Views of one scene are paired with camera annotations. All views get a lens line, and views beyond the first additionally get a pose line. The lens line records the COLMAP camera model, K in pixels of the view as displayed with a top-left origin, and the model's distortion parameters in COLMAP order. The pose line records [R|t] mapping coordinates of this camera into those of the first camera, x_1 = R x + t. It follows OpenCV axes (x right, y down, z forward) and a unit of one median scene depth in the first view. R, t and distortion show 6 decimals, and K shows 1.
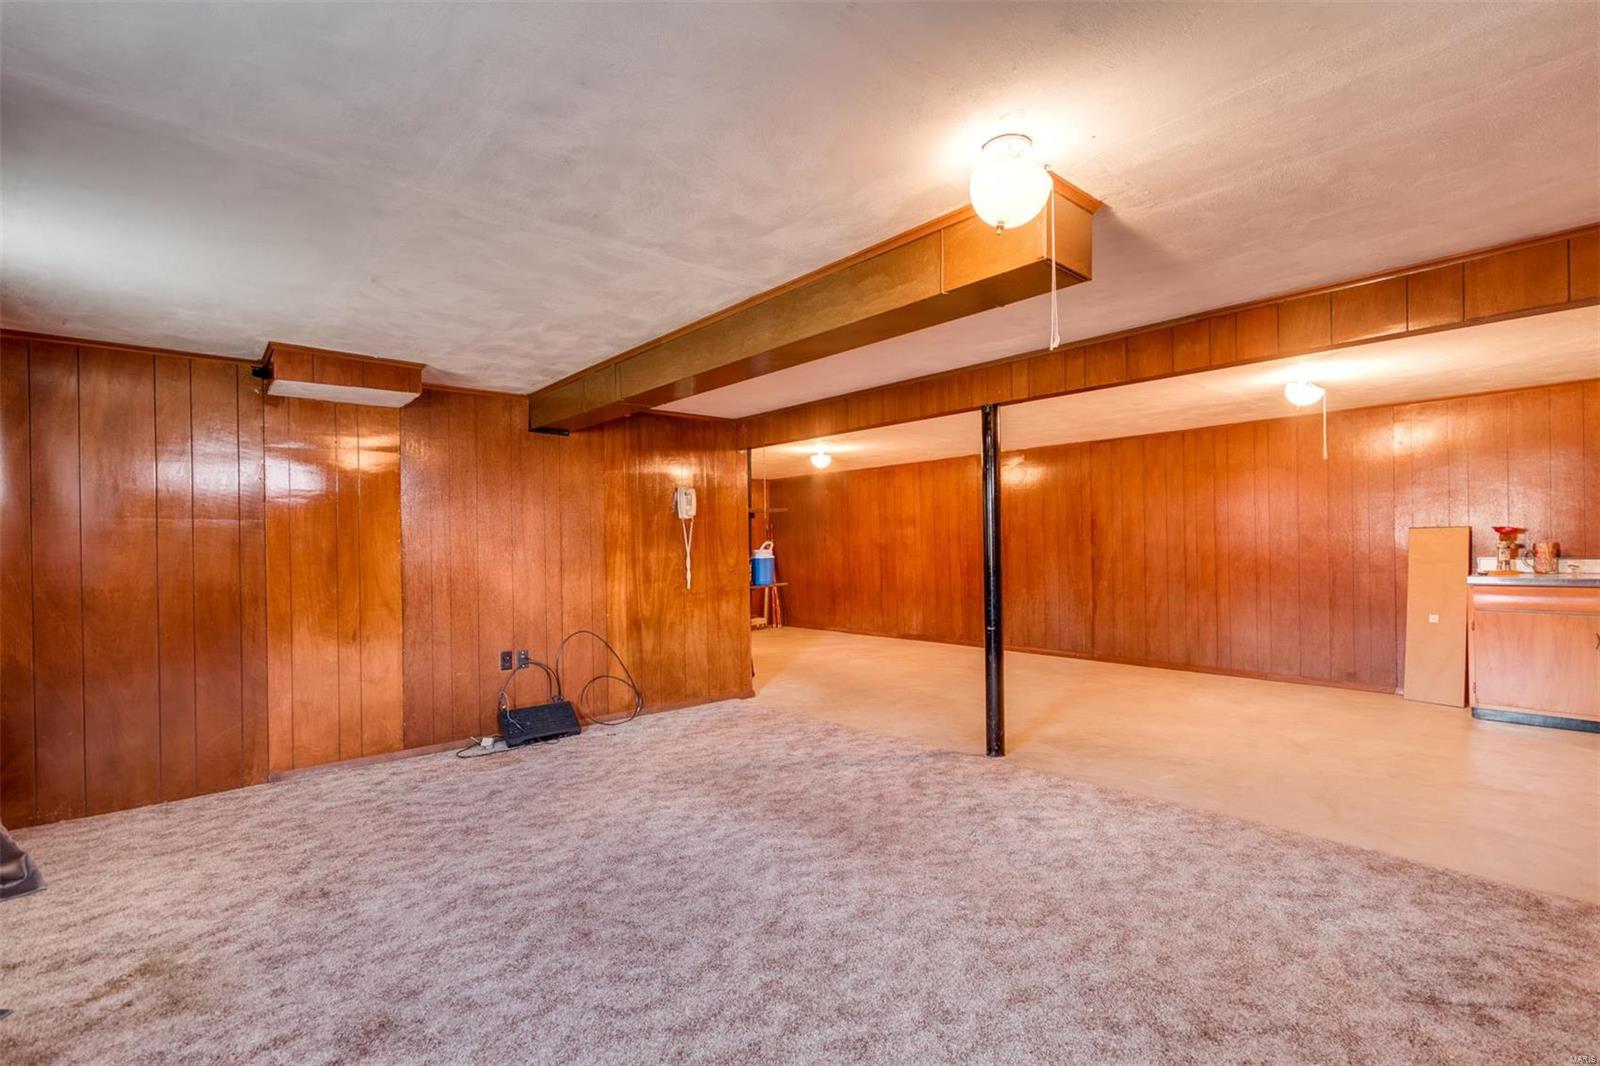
lens RADIAL K [[743.0, 0, 810.8], [0, 743.0, 545.9], [0, 0, 1]] dist [0.002441, 0.003604]
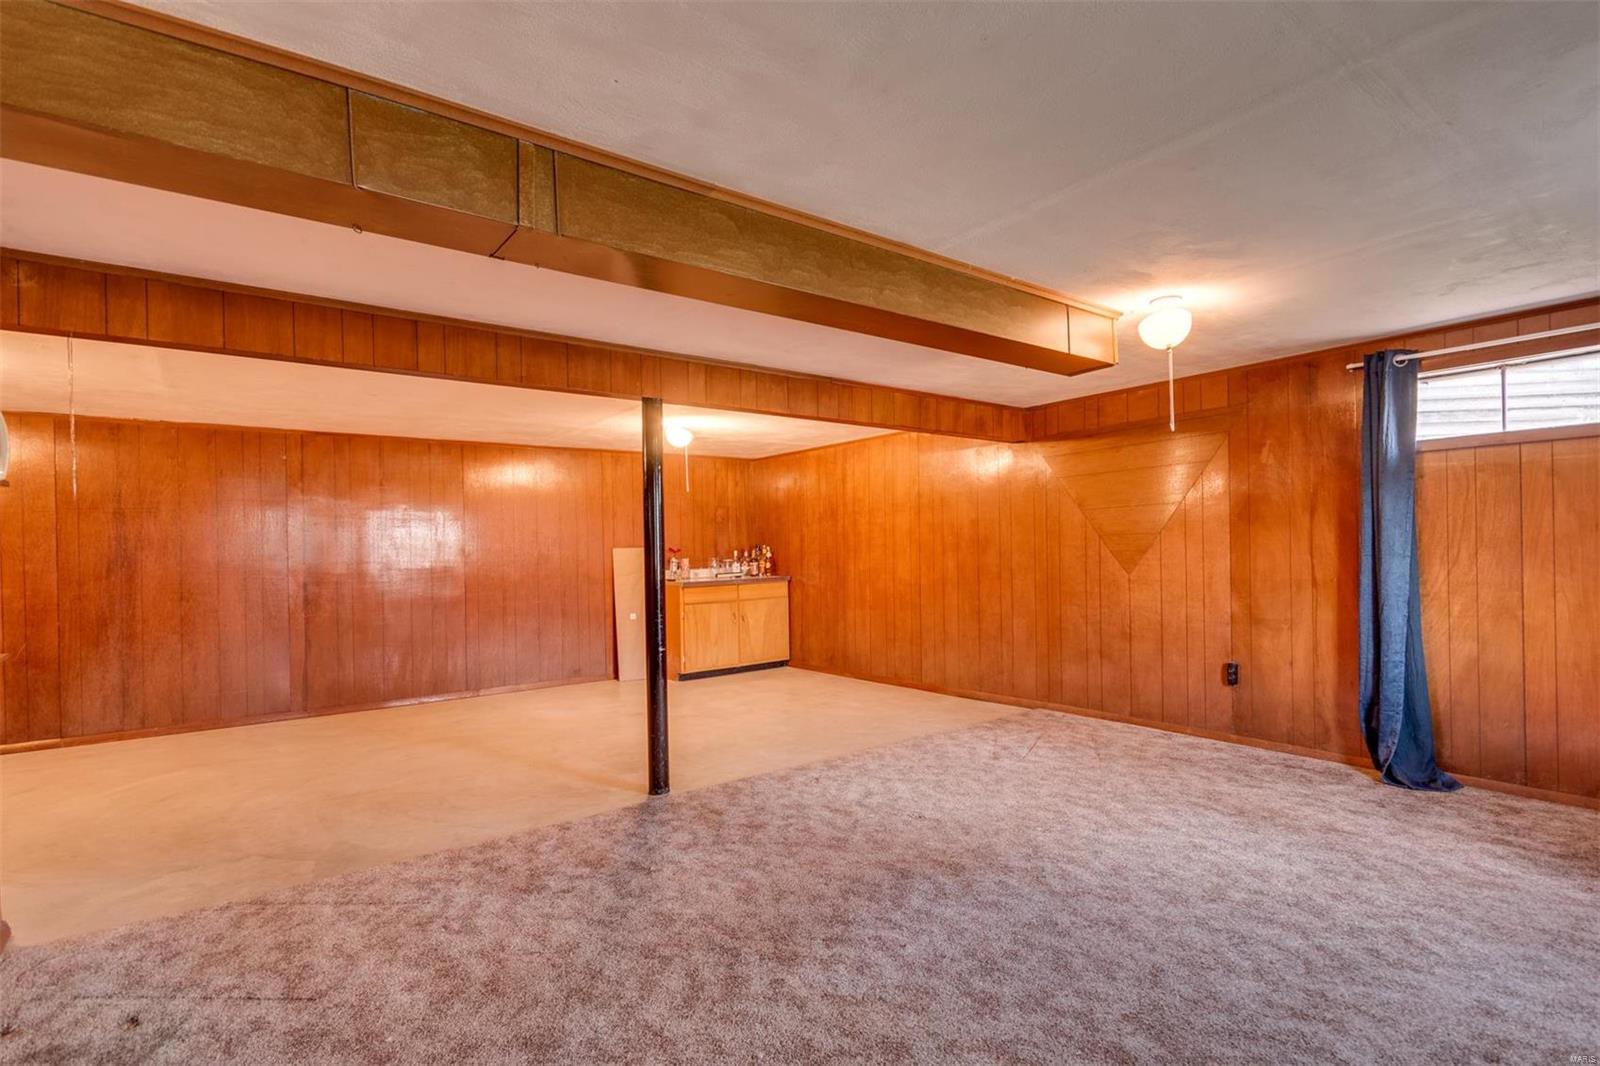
lens RADIAL K [[769.3, 0, 811.1], [0, 769.3, 557.5], [0, 0, 1]] dist [0.006386, -0.000463]
pose [[0.072893, 0.004934, 0.997328, -0.704454], [0.020110, 0.999777, -0.006416, 0.010305], [-0.997137, 0.020524, 0.072777, 0.793988]]
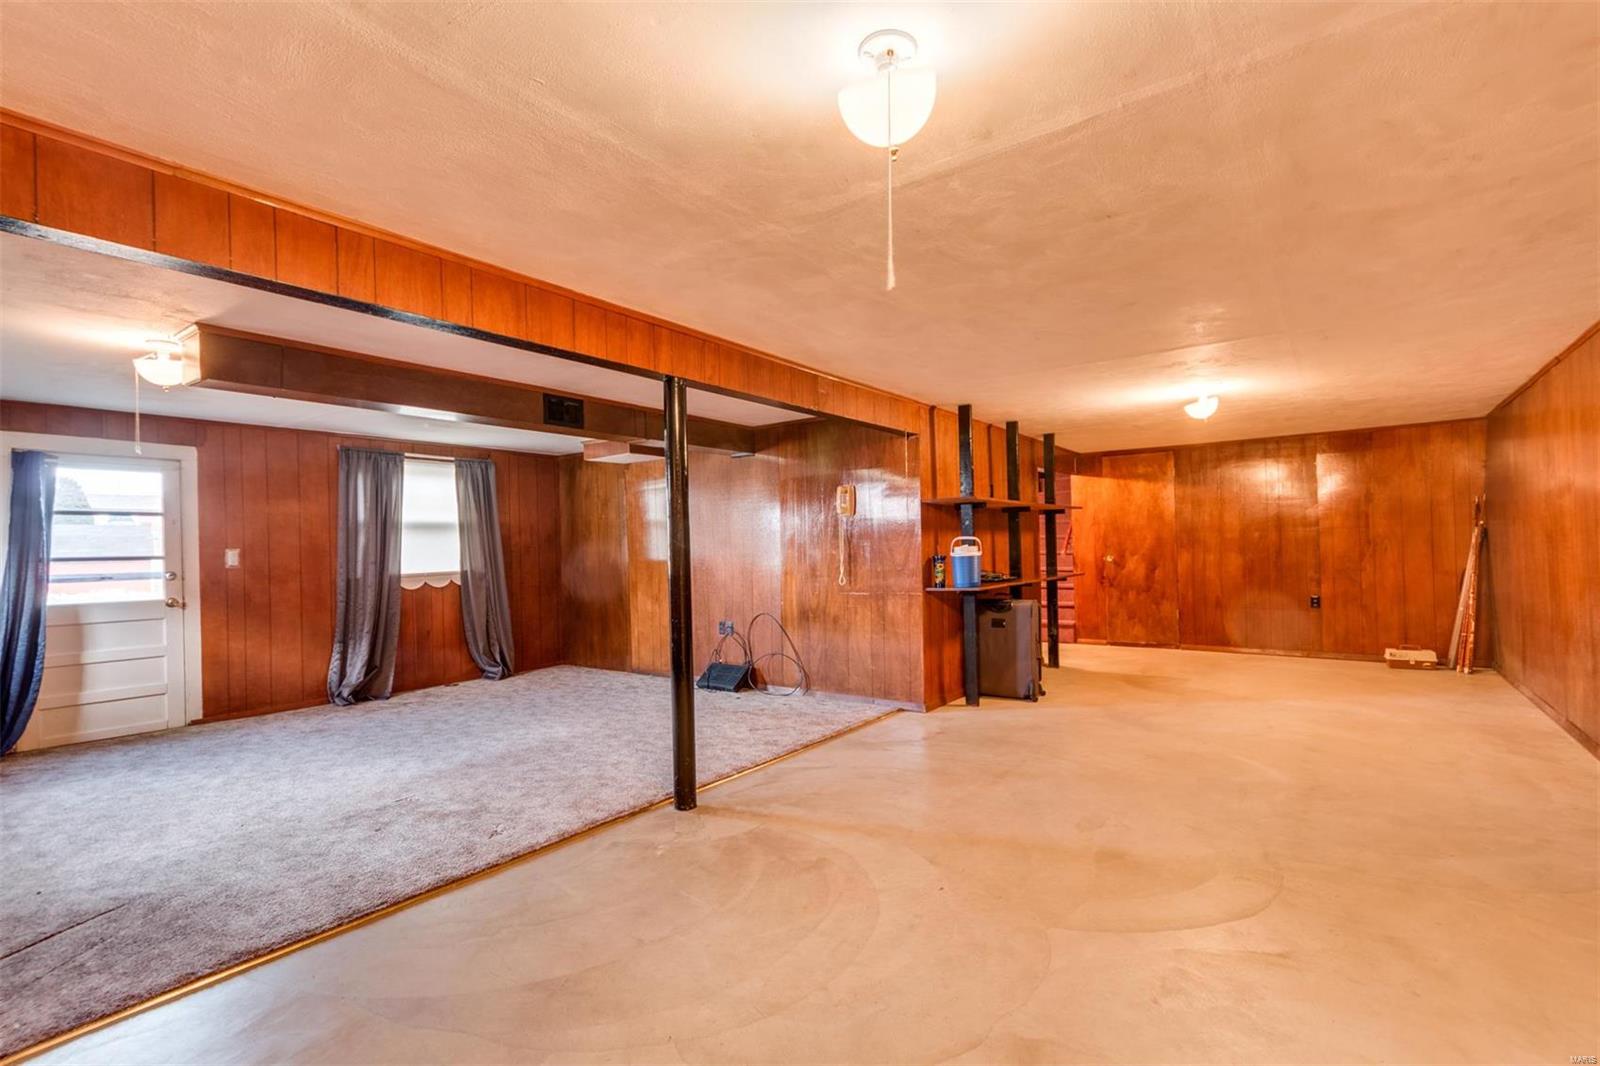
lens RADIAL K [[743.0, 0, 804.2], [0, 743.0, 528.8], [0, 0, 1]] dist [0.002441, 0.003604]
pose [[0.207937, -0.013224, -0.978053, 1.152603], [0.016237, 0.999818, -0.010066, -0.015030], [0.978008, -0.013787, 0.208113, 1.024776]]
